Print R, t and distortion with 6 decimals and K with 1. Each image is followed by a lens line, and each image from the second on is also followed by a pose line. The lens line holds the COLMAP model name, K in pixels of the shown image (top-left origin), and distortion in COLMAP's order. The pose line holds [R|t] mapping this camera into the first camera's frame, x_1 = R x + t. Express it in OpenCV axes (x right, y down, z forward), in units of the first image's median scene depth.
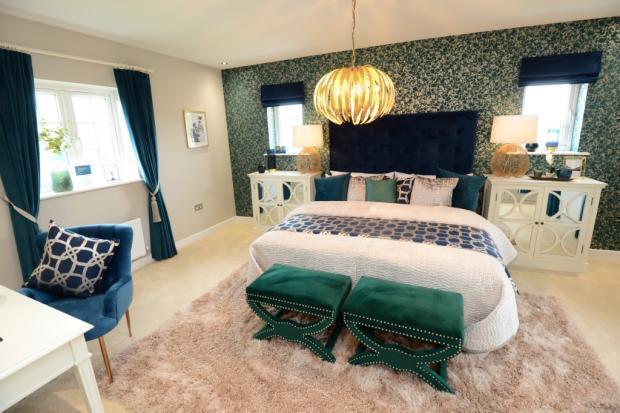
lens RADIAL K [[287.7, 0, 310.4], [0, 287.7, 198.9], [0, 0, 1]] dist [-0.002229, -0.022533]
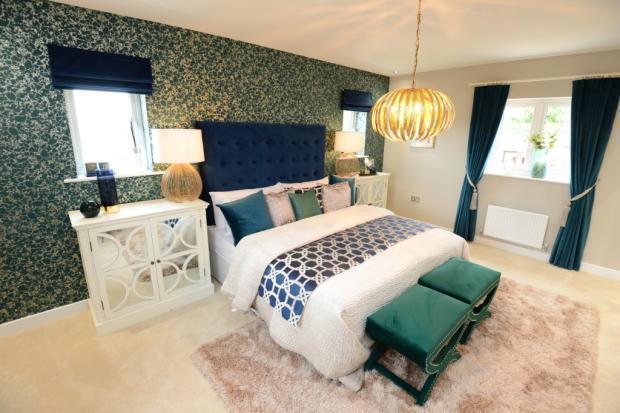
lens RADIAL K [[287.7, 0, 310.4], [0, 287.7, 198.9], [0, 0, 1]] dist [-0.002229, -0.022533]
pose [[0.427810, -0.160334, 0.889535, -0.475731], [0.178644, 0.979727, 0.090674, -0.102999], [-0.886039, 0.120119, 0.447779, 0.446065]]
